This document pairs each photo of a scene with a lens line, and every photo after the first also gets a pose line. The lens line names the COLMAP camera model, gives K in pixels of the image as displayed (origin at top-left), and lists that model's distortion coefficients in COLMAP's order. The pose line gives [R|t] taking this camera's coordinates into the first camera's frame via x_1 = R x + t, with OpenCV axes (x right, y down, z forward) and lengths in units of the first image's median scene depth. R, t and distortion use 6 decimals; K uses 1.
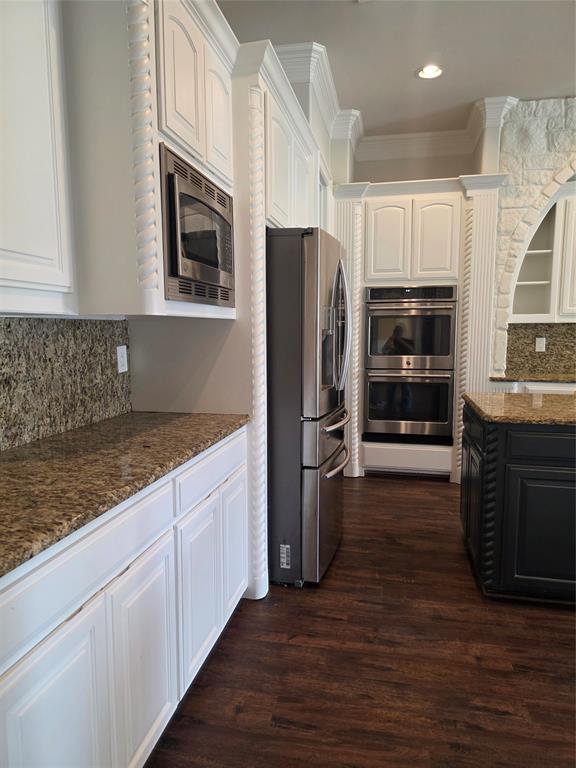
lens RADIAL K [[524.4, 0, 287.5], [0, 524.4, 384.9], [0, 0, 1]] dist [0.063699, -0.052870]
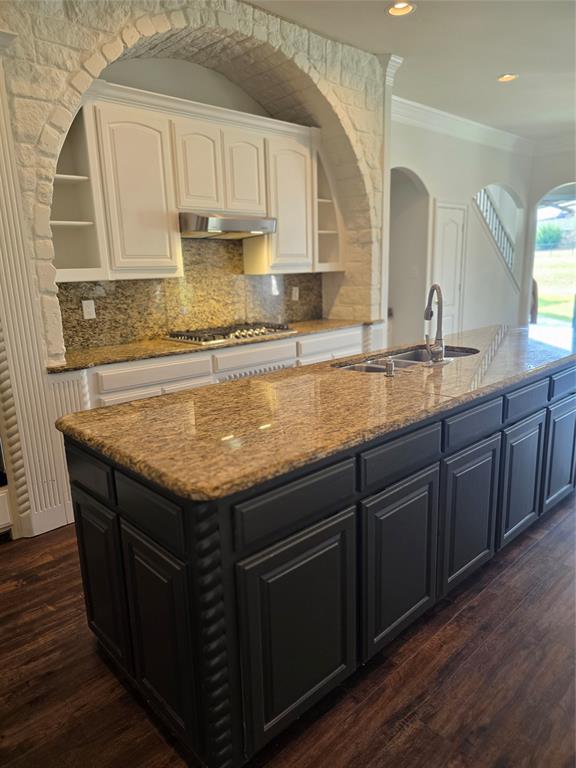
lens RADIAL K [[524.4, 0, 289.2], [0, 524.4, 387.1], [0, 0, 1]] dist [0.063699, -0.052870]
pose [[0.570956, -0.201384, 0.795898, 0.026256], [0.114724, 0.979507, 0.165542, -0.066175], [-0.812925, -0.003208, 0.582360, 0.373152]]
